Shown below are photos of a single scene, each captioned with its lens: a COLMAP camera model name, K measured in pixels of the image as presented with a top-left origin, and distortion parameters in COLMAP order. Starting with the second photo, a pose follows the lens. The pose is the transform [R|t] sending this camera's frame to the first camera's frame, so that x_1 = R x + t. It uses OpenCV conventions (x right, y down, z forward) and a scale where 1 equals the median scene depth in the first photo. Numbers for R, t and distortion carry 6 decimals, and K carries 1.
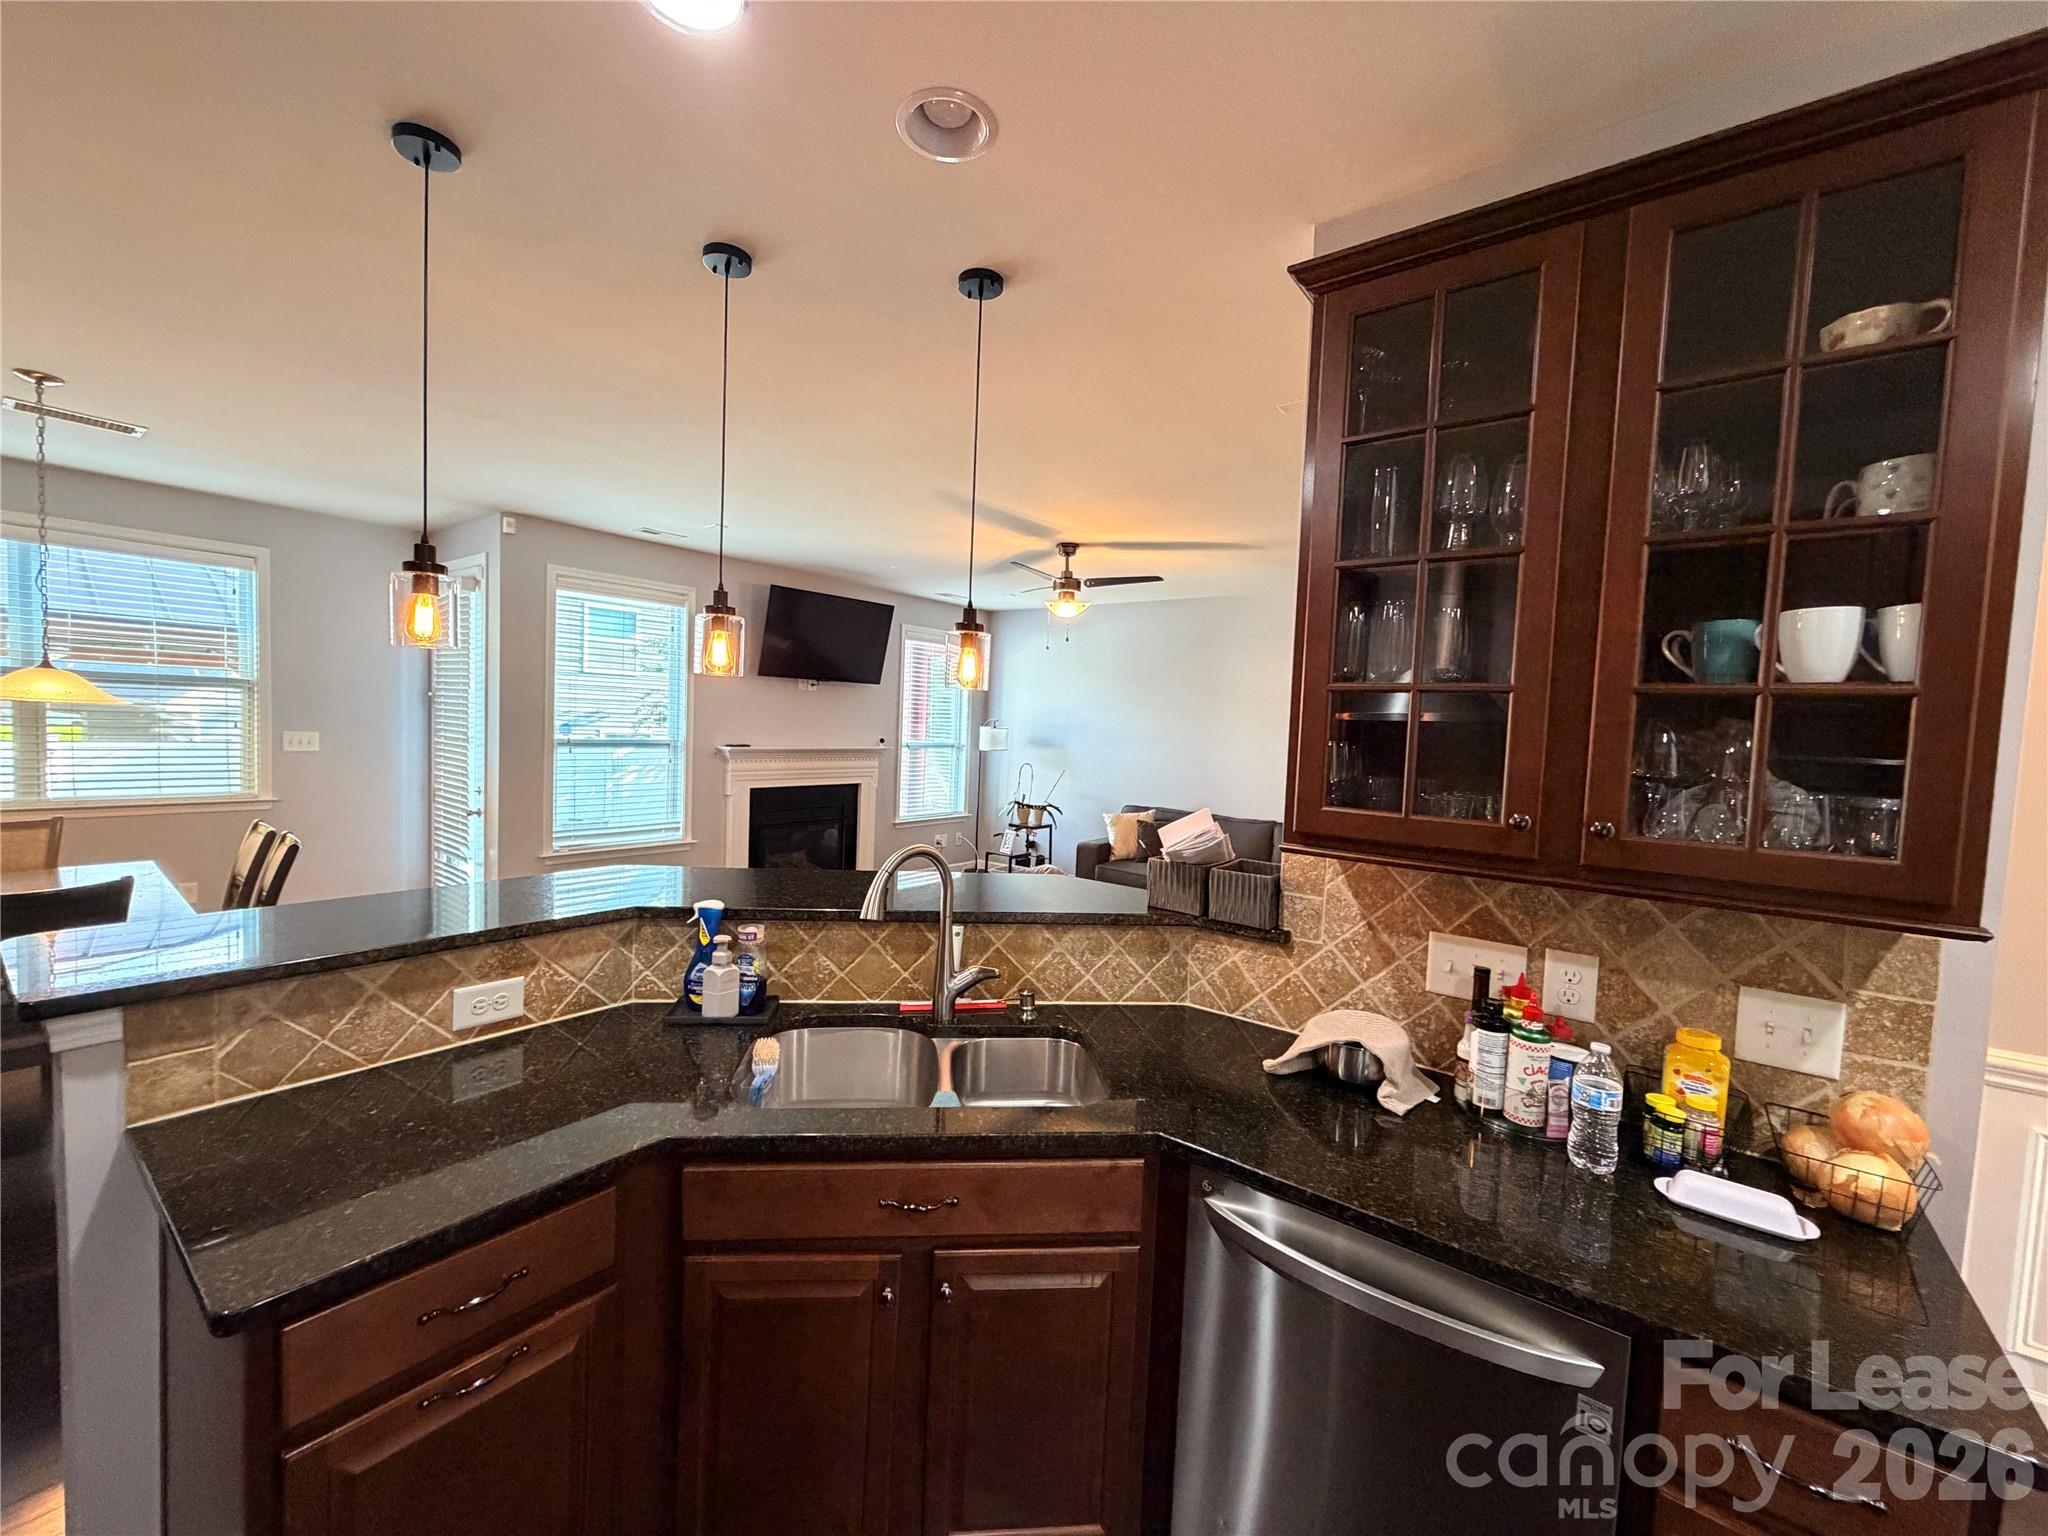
lens RADIAL K [[822.5, 0, 1020.9], [0, 822.5, 767.5], [0, 0, 1]] dist [0.001260, -0.000097]
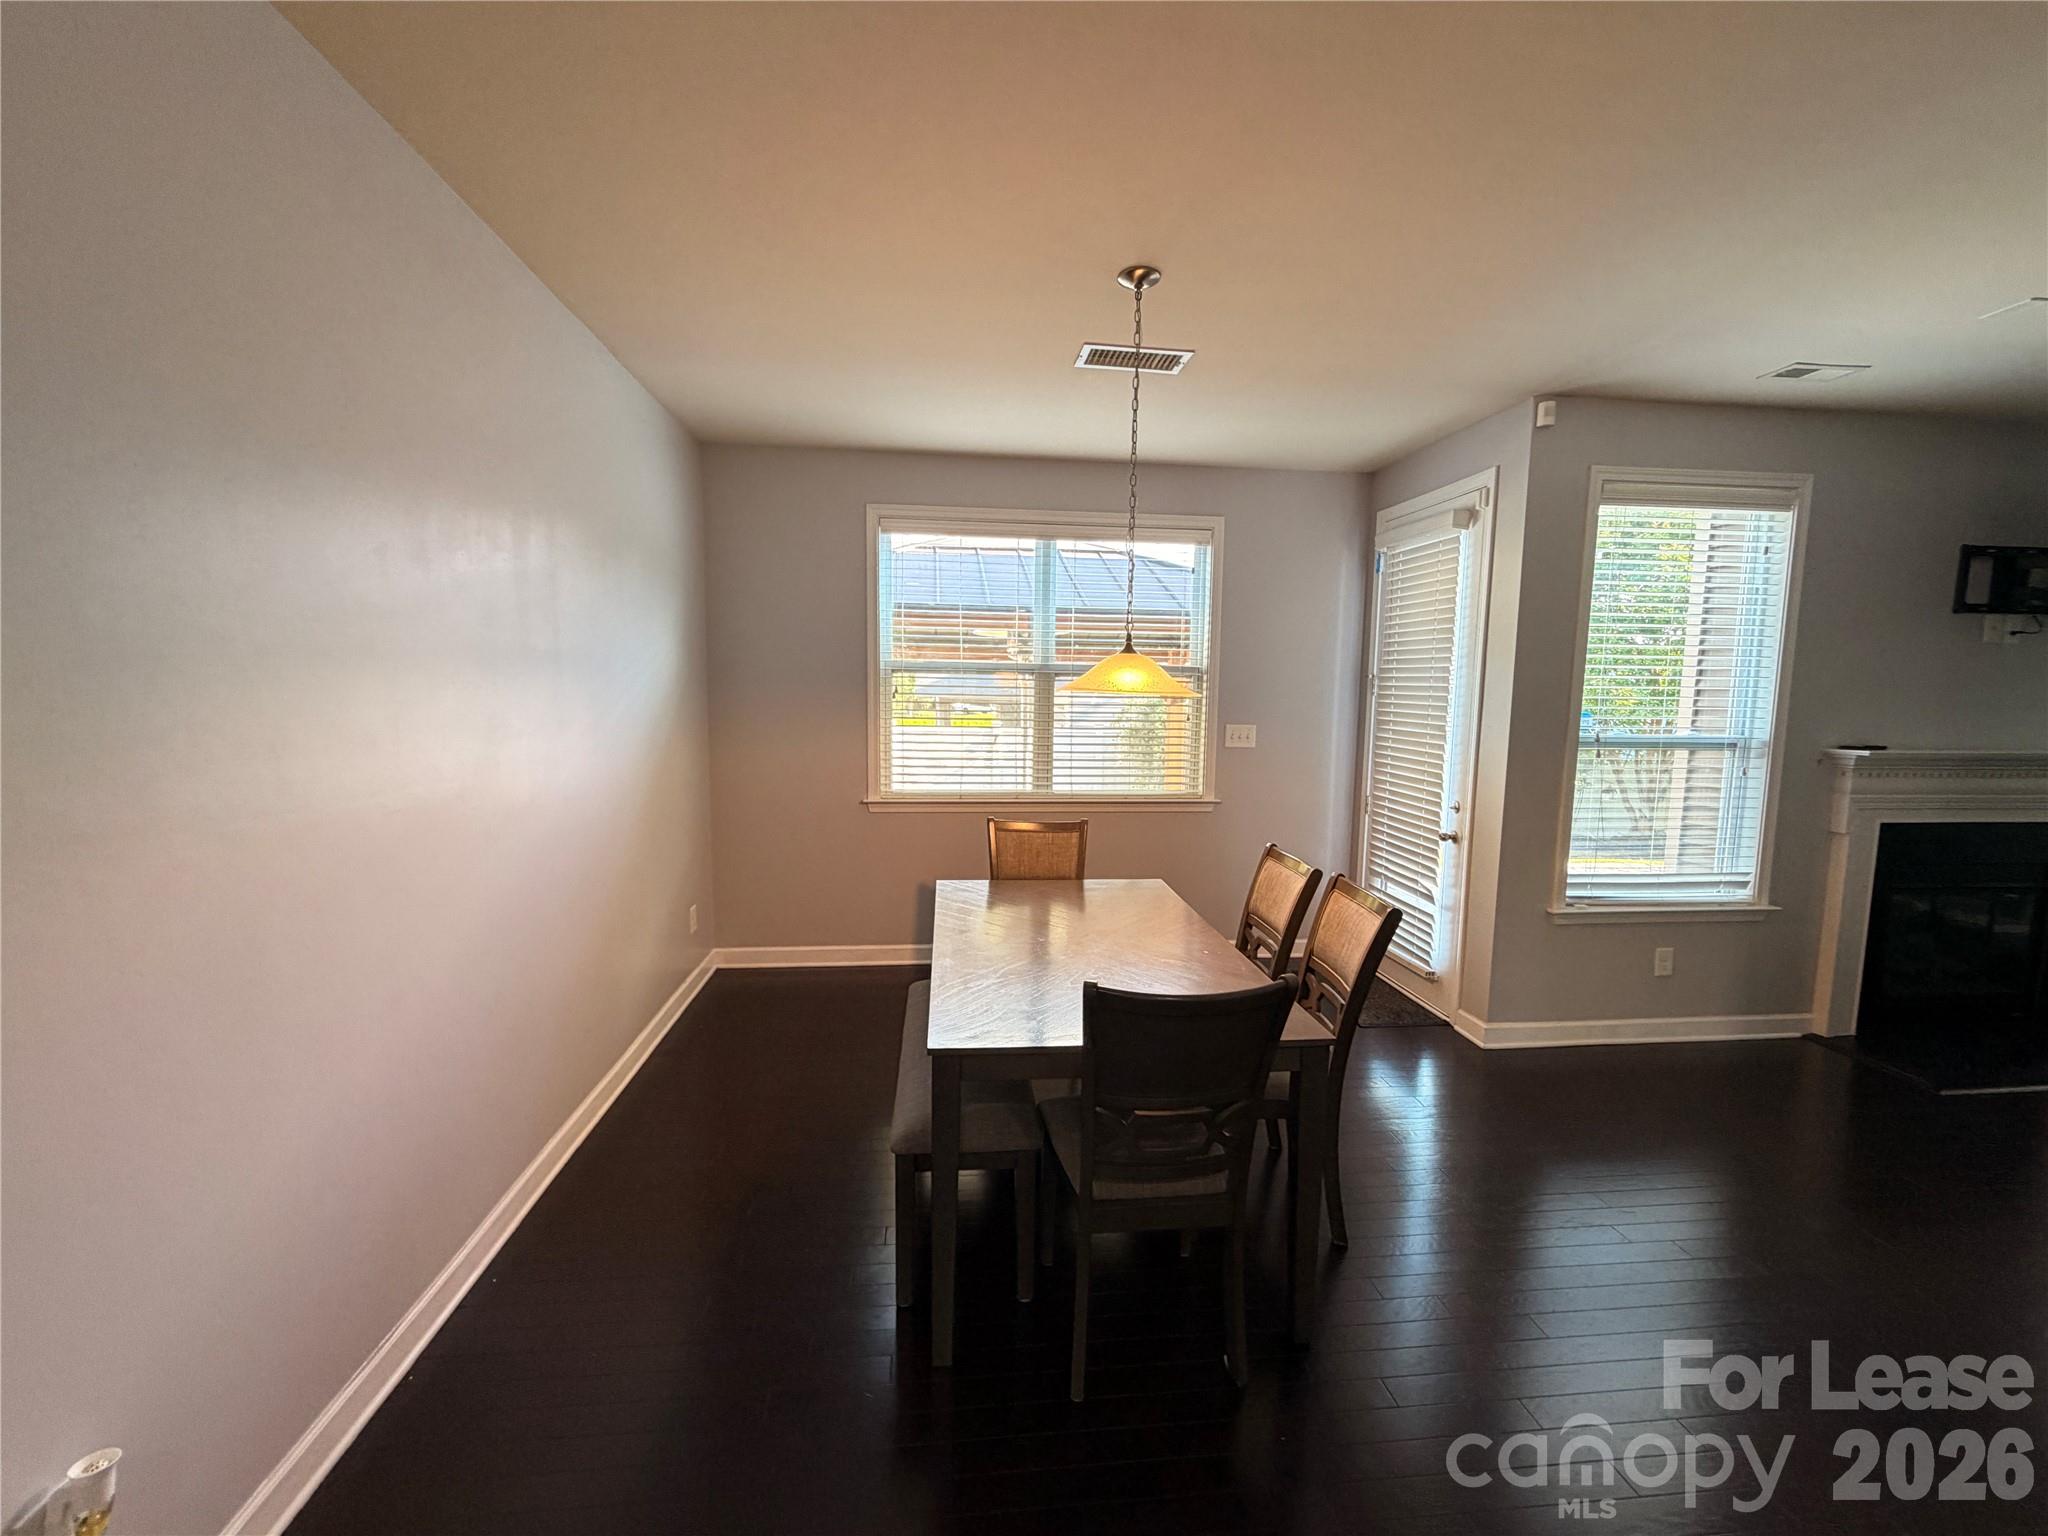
lens RADIAL K [[822.5, 0, 1015.0], [0, 822.5, 771.4], [0, 0, 1]] dist [0.001260, -0.000097]
pose [[0.691743, 0.041693, -0.720939, -0.340904], [-0.024543, 0.999113, 0.034231, -0.015393], [0.721727, -0.005985, 0.692152, 0.185038]]
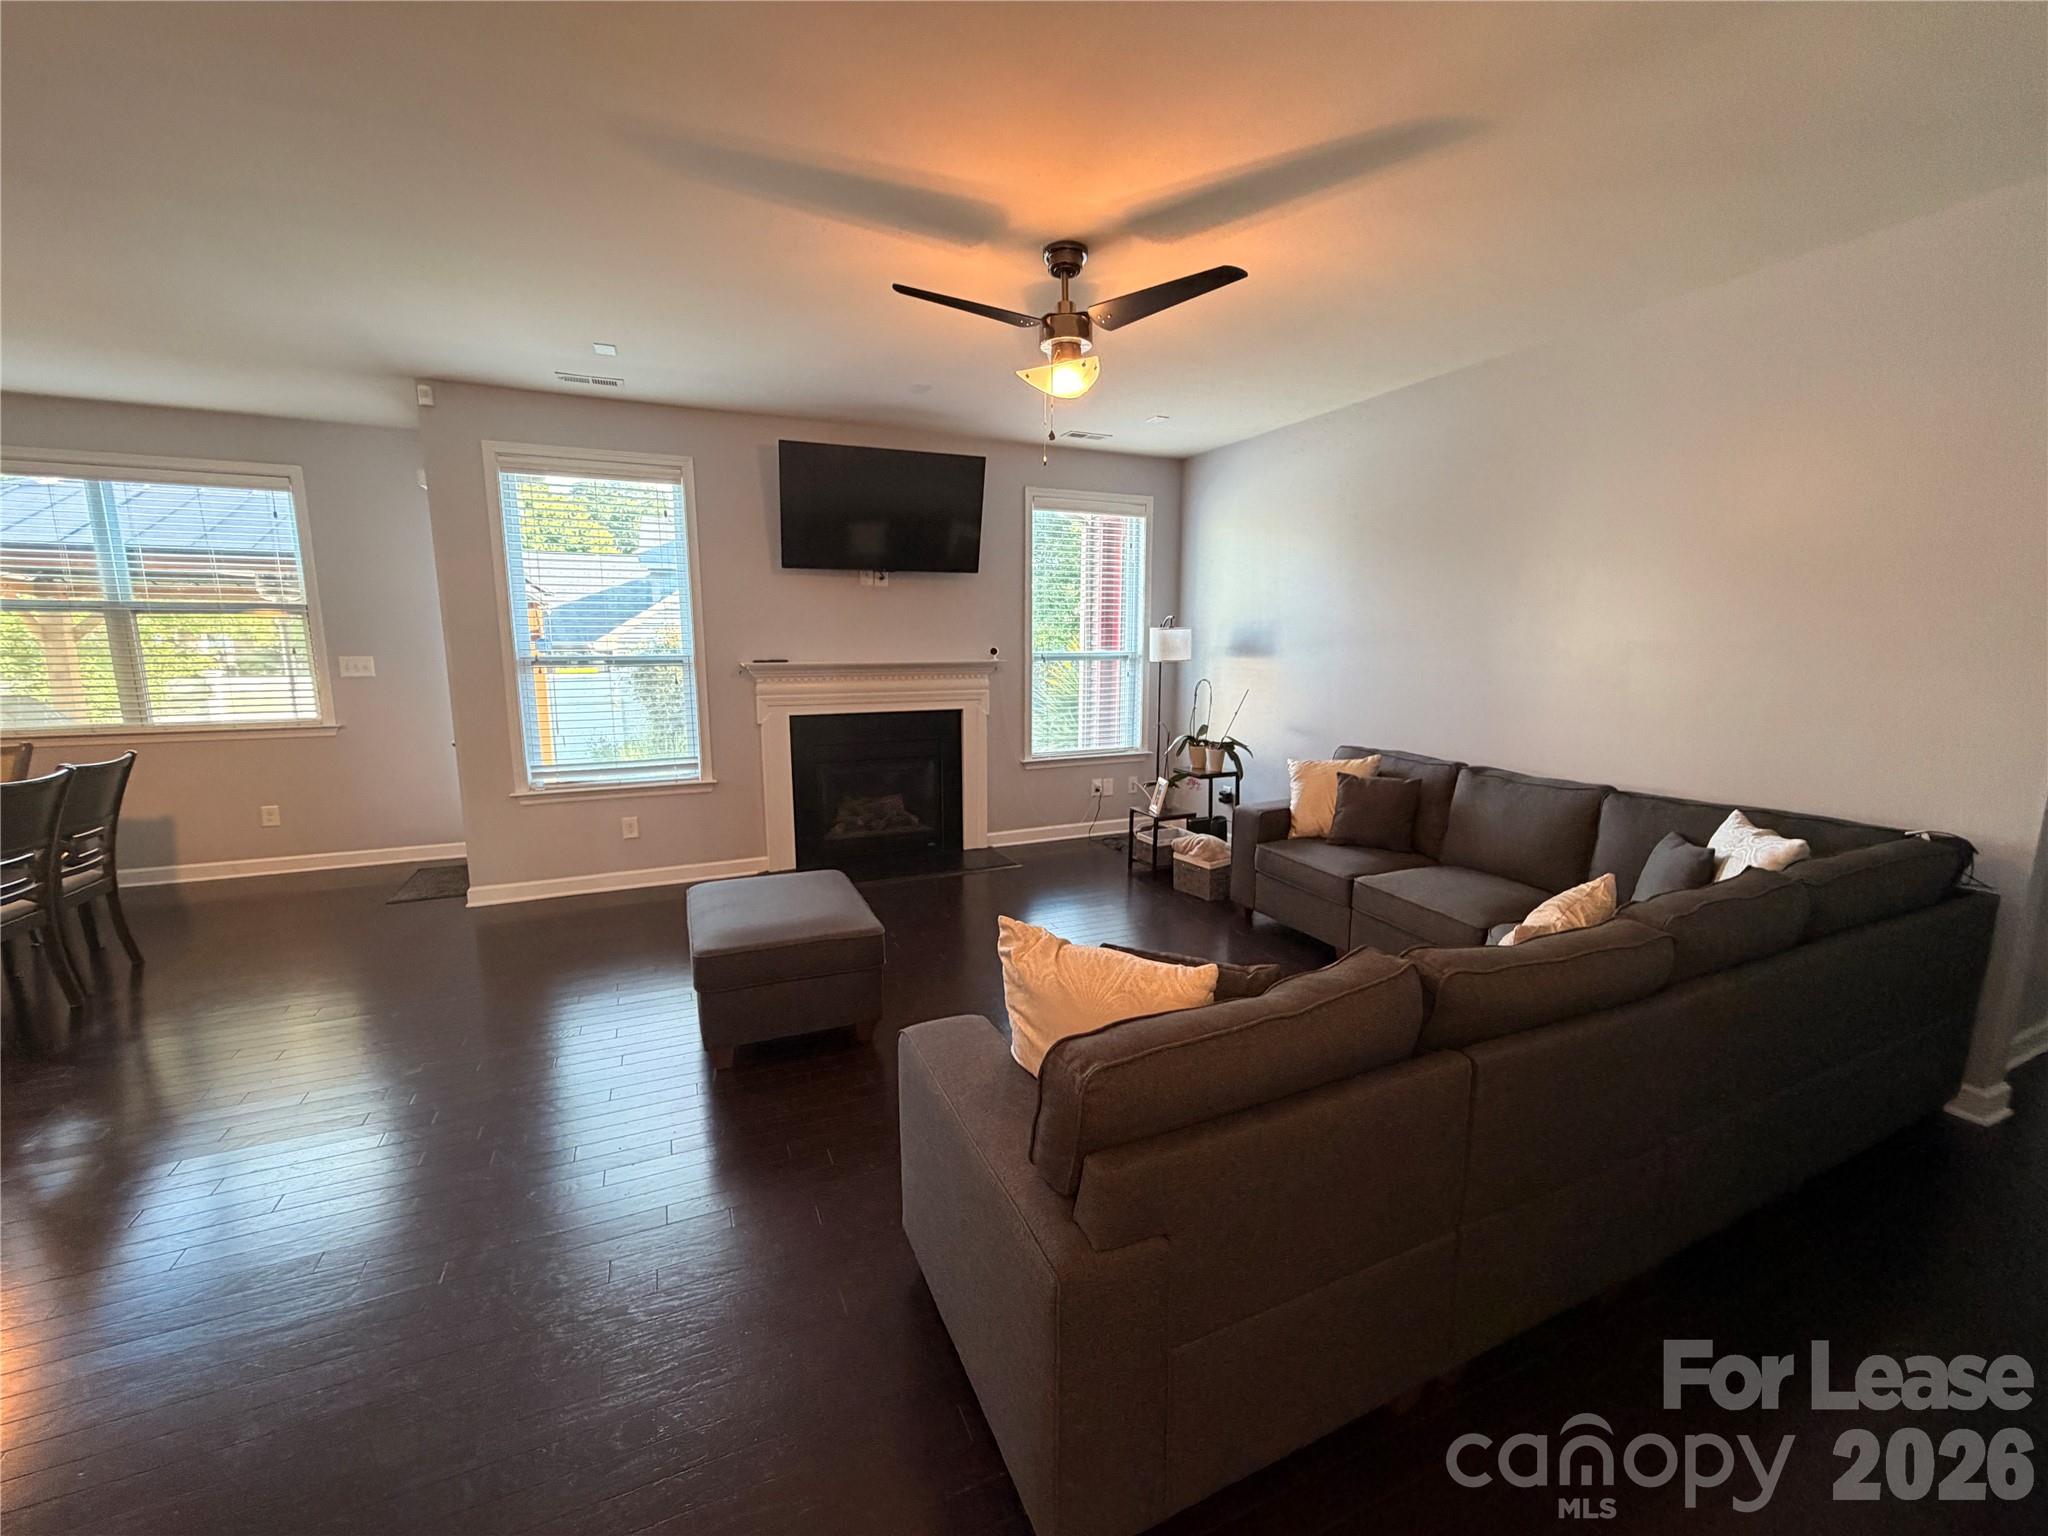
lens RADIAL K [[822.5, 0, 1017.3], [0, 822.5, 774.3], [0, 0, 1]] dist [0.001260, -0.000097]
pose [[0.879815, 0.038690, -0.473739, 0.241333], [0.009610, 0.995030, 0.099110, 0.005342], [0.475220, -0.091751, 0.875070, 0.419767]]
